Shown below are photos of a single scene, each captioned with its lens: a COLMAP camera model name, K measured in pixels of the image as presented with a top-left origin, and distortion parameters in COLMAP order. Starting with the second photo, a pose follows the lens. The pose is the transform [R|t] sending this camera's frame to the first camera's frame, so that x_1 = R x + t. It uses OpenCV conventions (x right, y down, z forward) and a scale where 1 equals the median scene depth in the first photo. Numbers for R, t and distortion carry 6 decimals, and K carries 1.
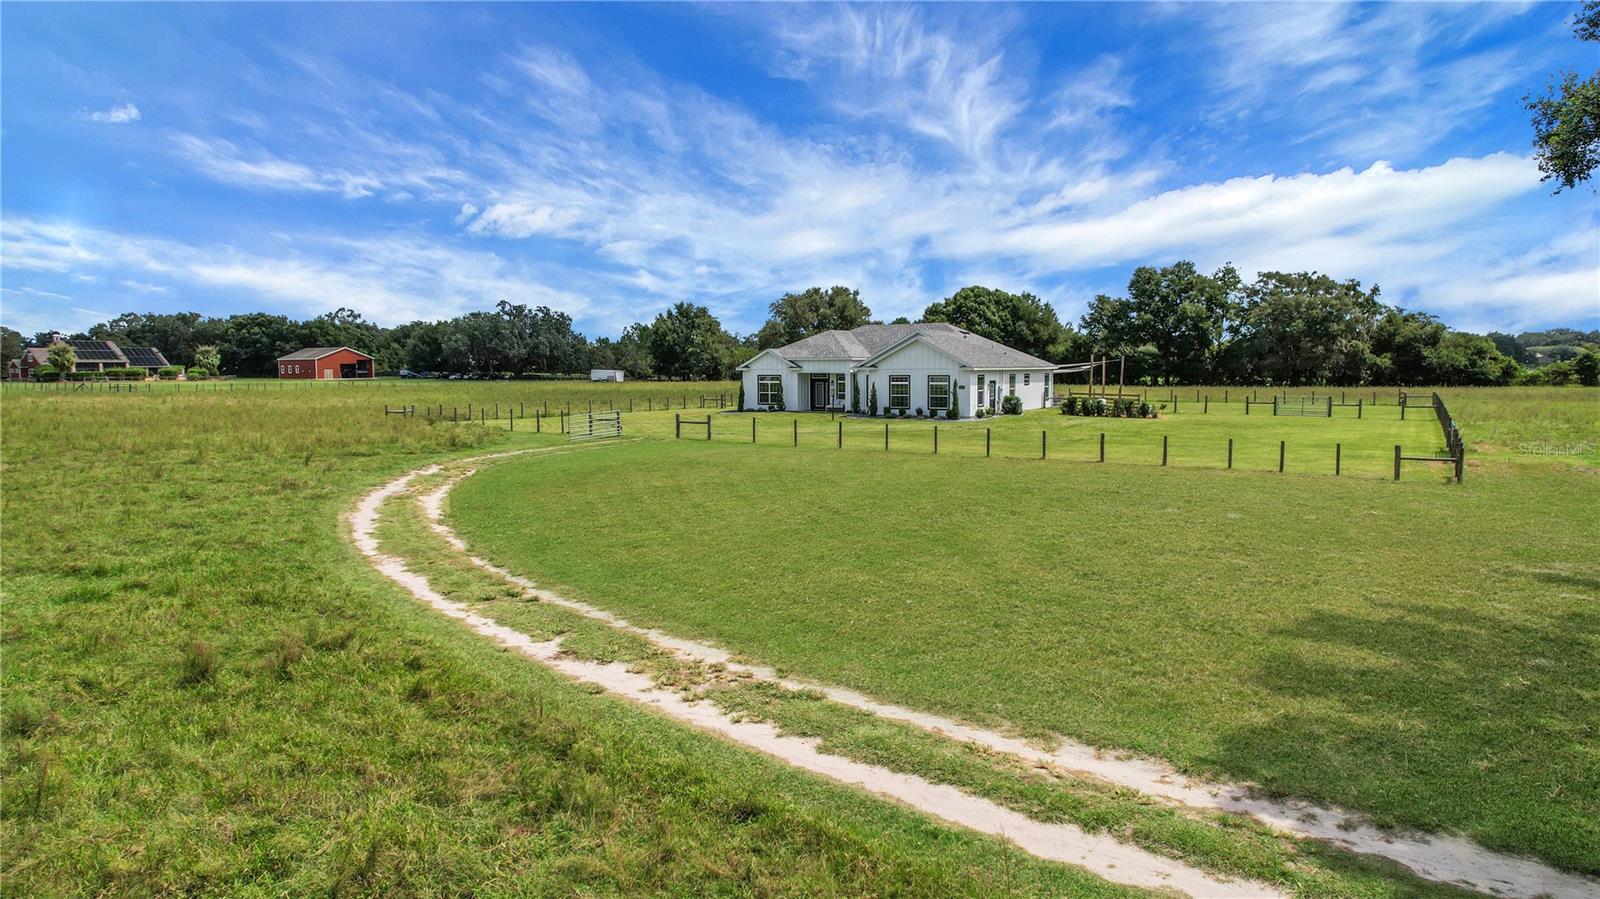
lens RADIAL K [[1021.0, 0, 797.2], [0, 1021.0, 459.2], [0, 0, 1]] dist [-0.074057, 0.068792]
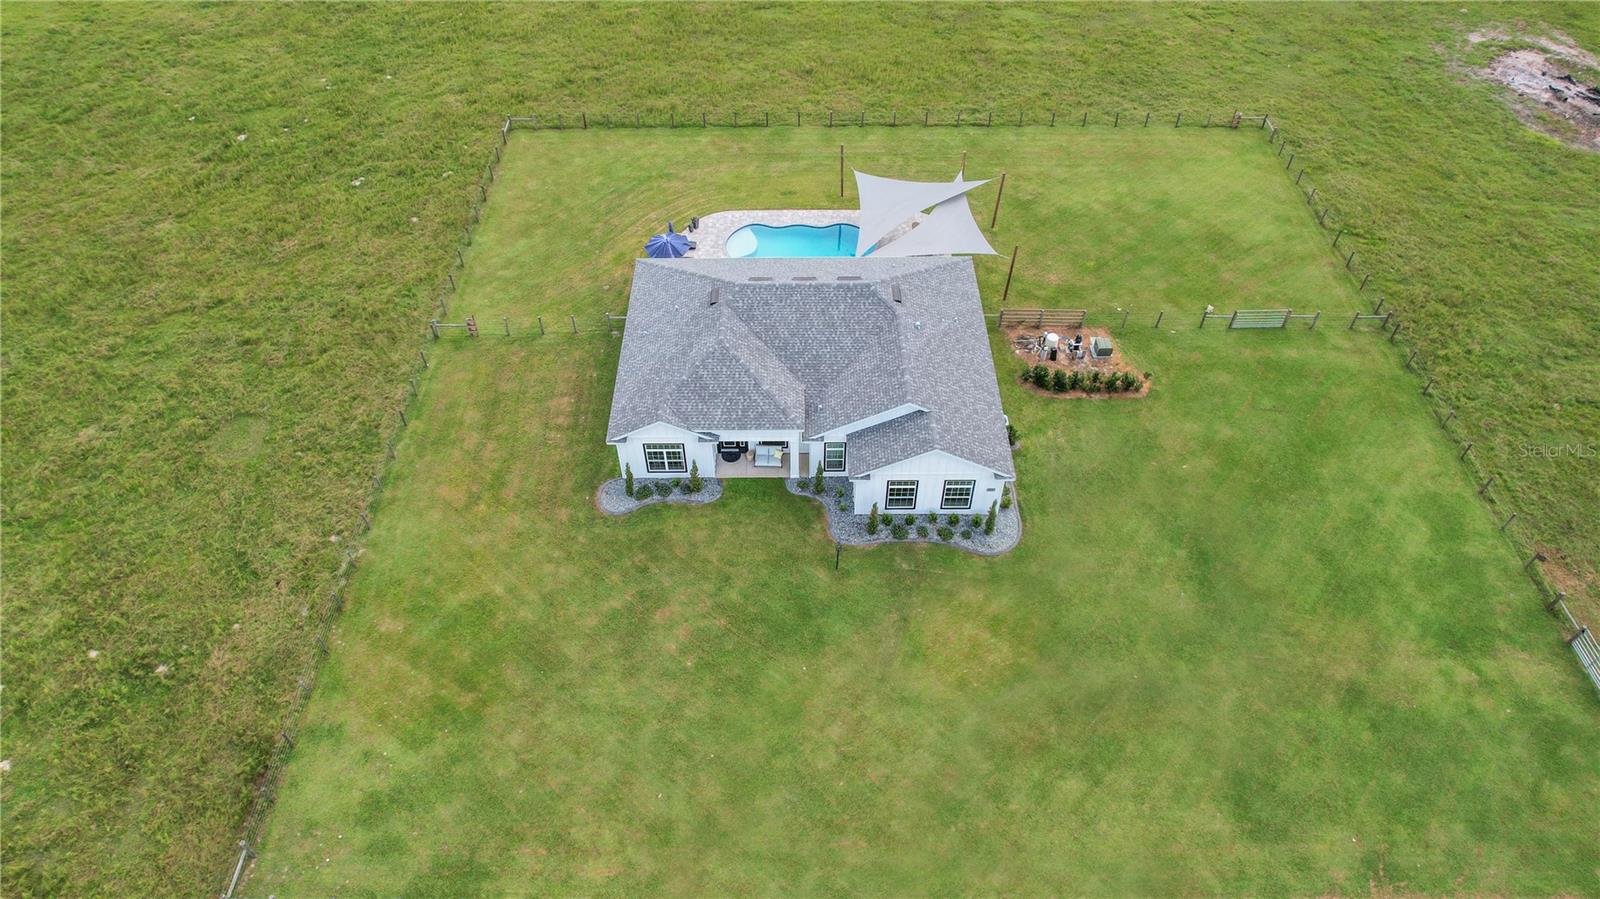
lens RADIAL K [[1021.0, 0, 797.2], [0, 1021.0, 459.2], [0, 0, 1]] dist [-0.074057, 0.068792]
pose [[0.849984, -0.389341, 0.354883, -0.098631], [0.047963, 0.728041, 0.683854, -0.268860], [-0.524621, -0.564243, 0.637497, 0.257696]]
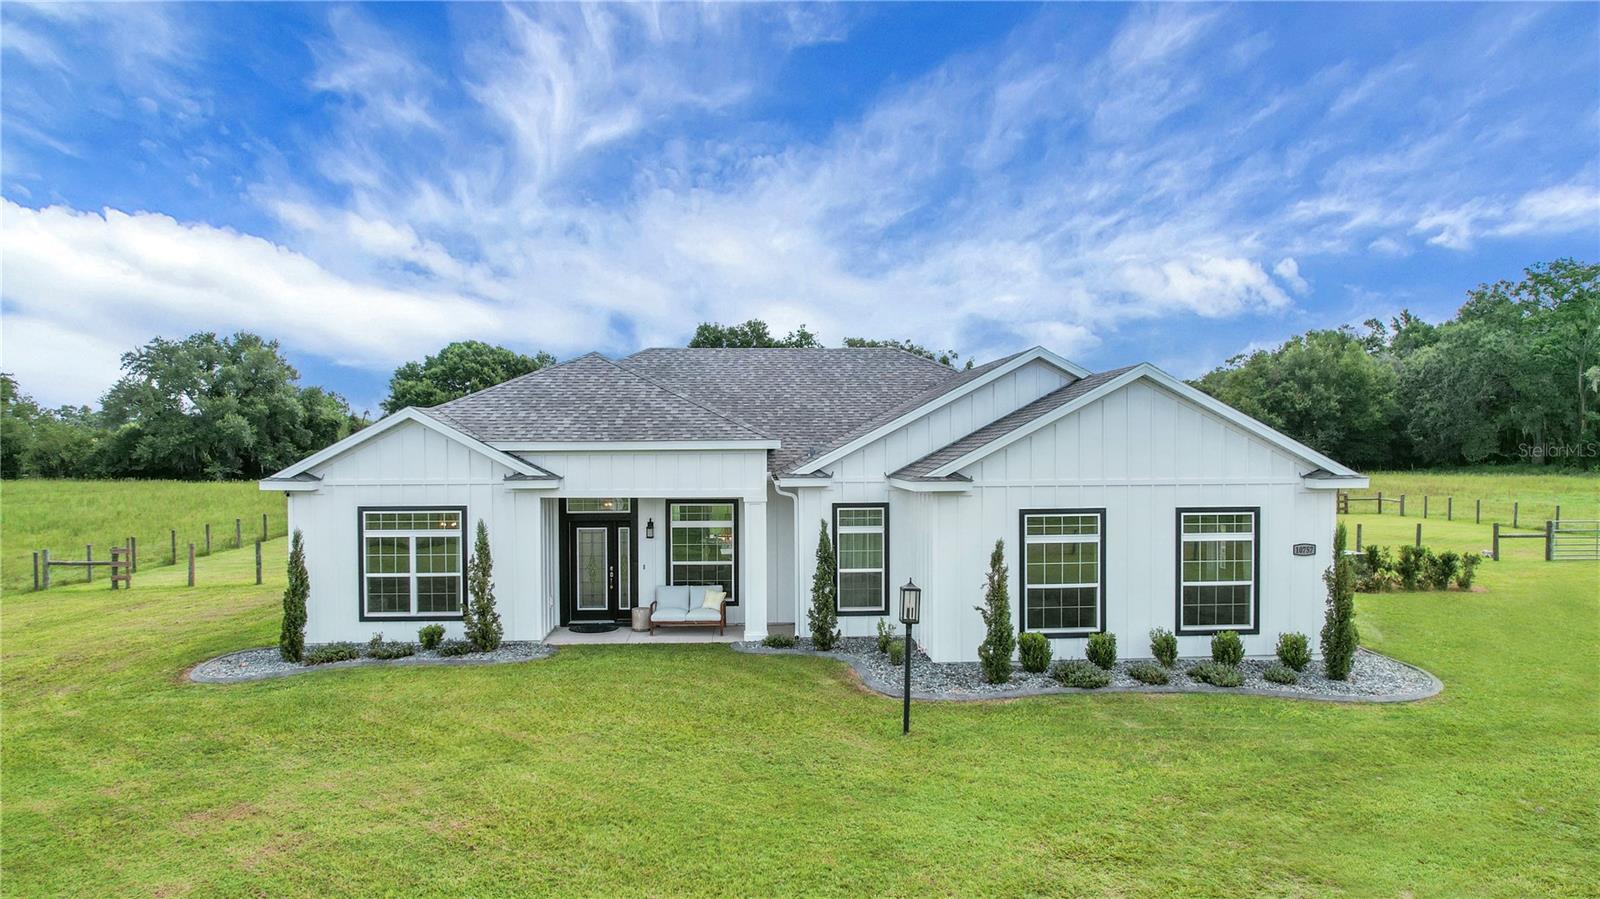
lens RADIAL K [[1021.0, 0, 797.2], [0, 1021.0, 459.2], [0, 0, 1]] dist [-0.074057, 0.068792]
pose [[0.823459, -0.005936, 0.567345, -0.046416], [0.052587, 0.996439, -0.065901, -0.036356], [-0.564934, 0.084102, 0.820839, 0.367155]]
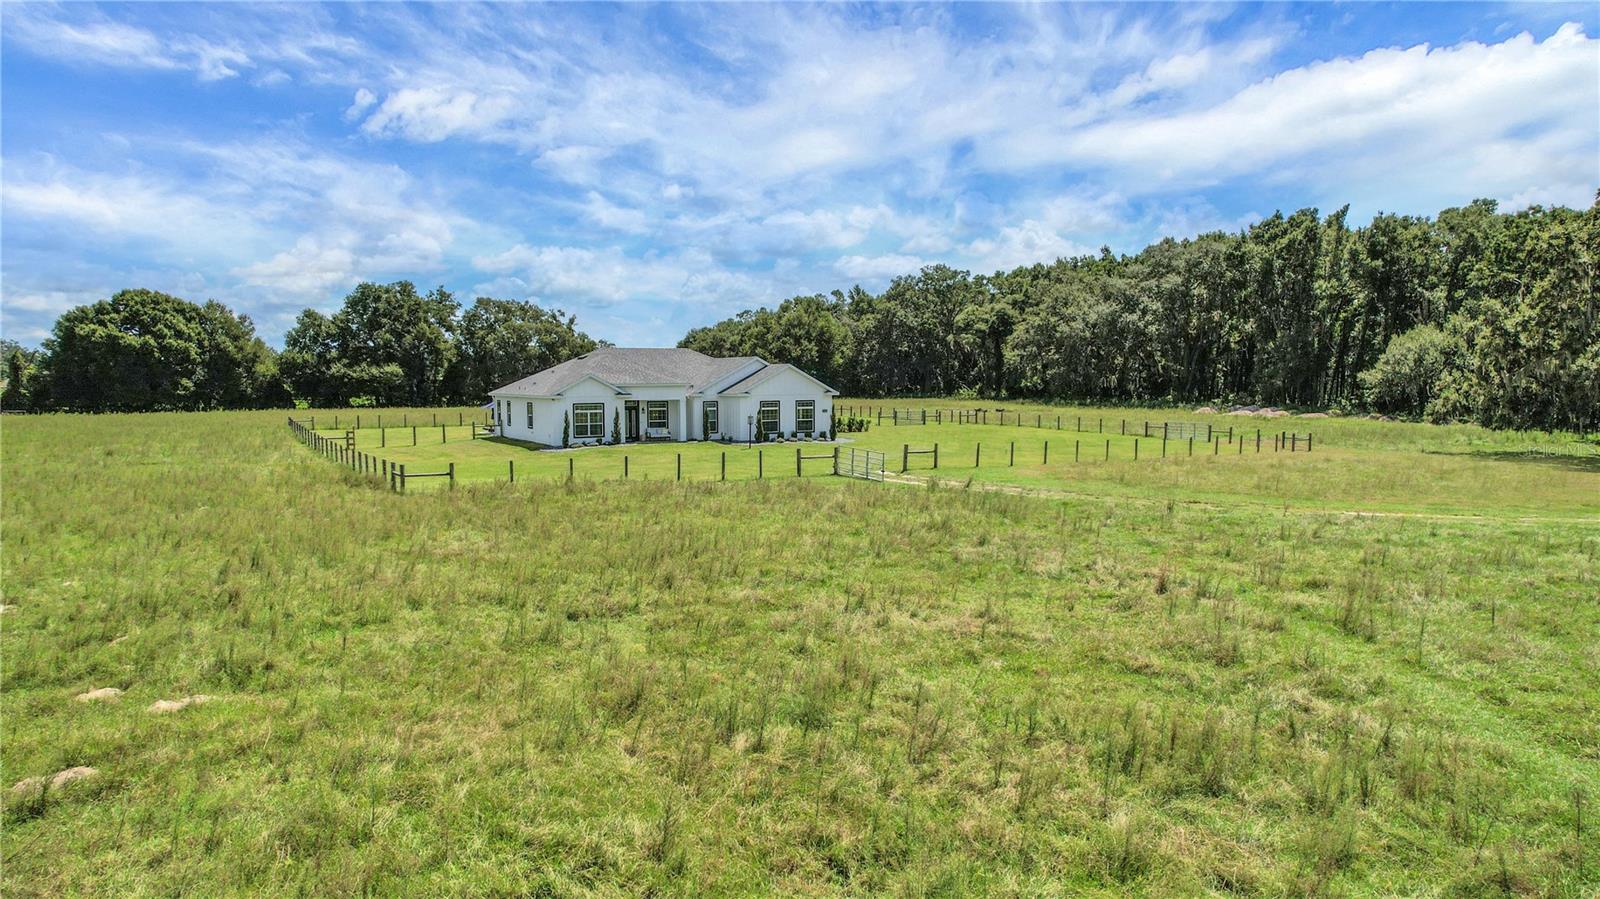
lens RADIAL K [[1021.0, 0, 797.2], [0, 1021.0, 459.2], [0, 0, 1]] dist [-0.074057, 0.068792]
pose [[0.465575, -0.067246, 0.882450, -0.356071], [0.082085, 0.996092, 0.032599, -0.024529], [-0.881194, 0.057259, 0.469275, 0.221629]]
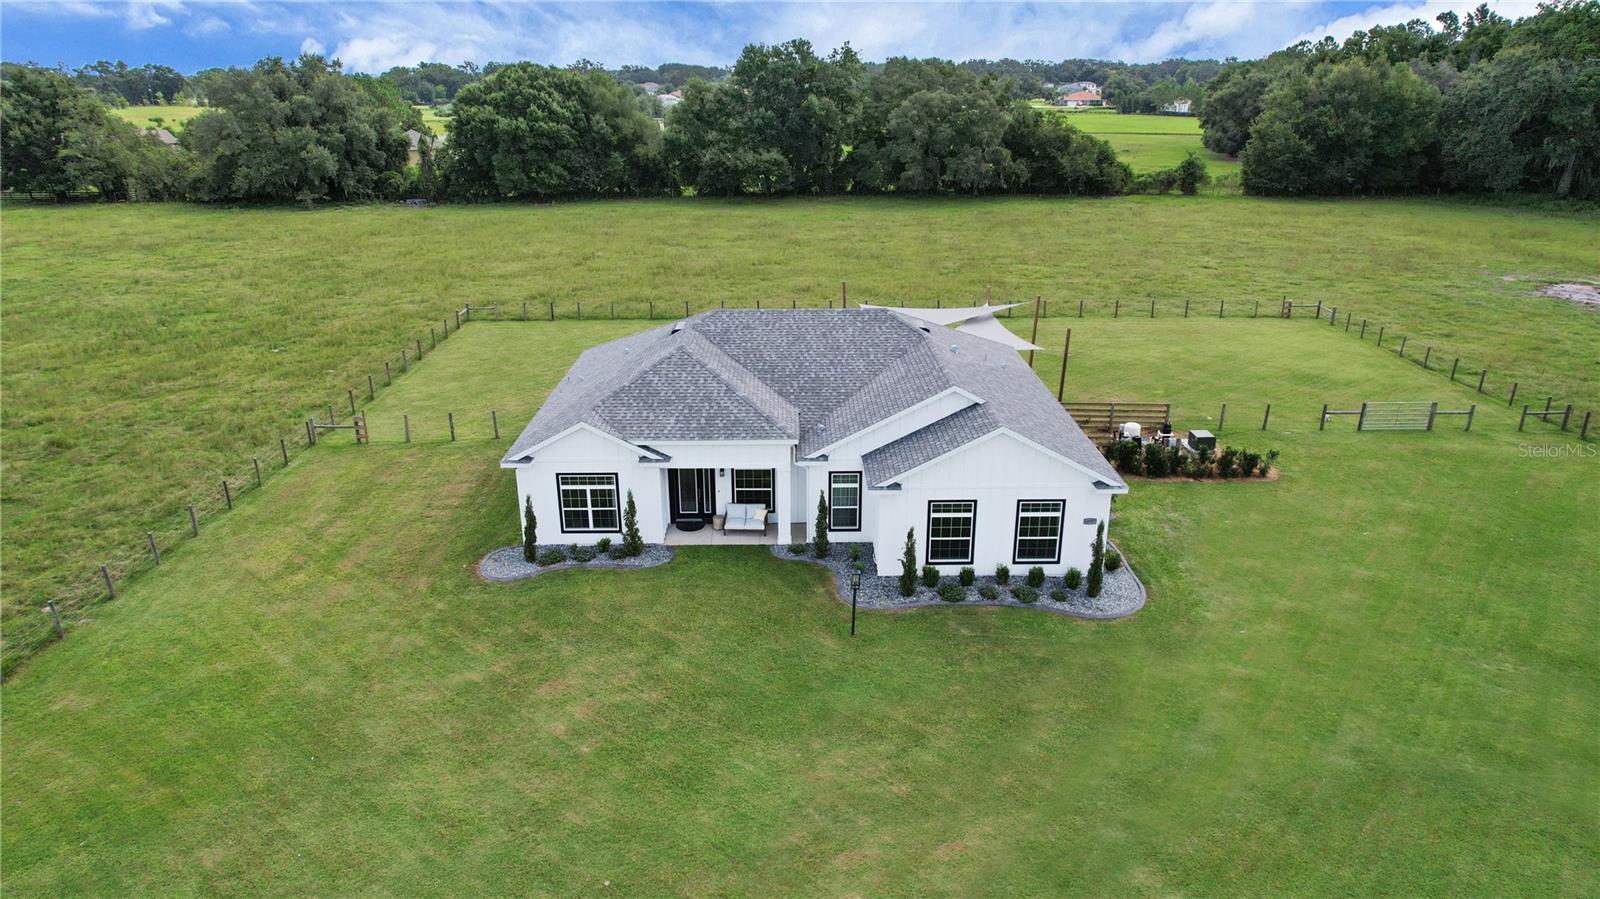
lens RADIAL K [[1021.0, 0, 797.2], [0, 1021.0, 459.2], [0, 0, 1]] dist [-0.074057, 0.068792]
pose [[0.849857, -0.183716, 0.493955, -0.085138], [0.048412, 0.960524, 0.273953, -0.104240], [-0.524785, -0.208908, 0.825202, 0.290739]]
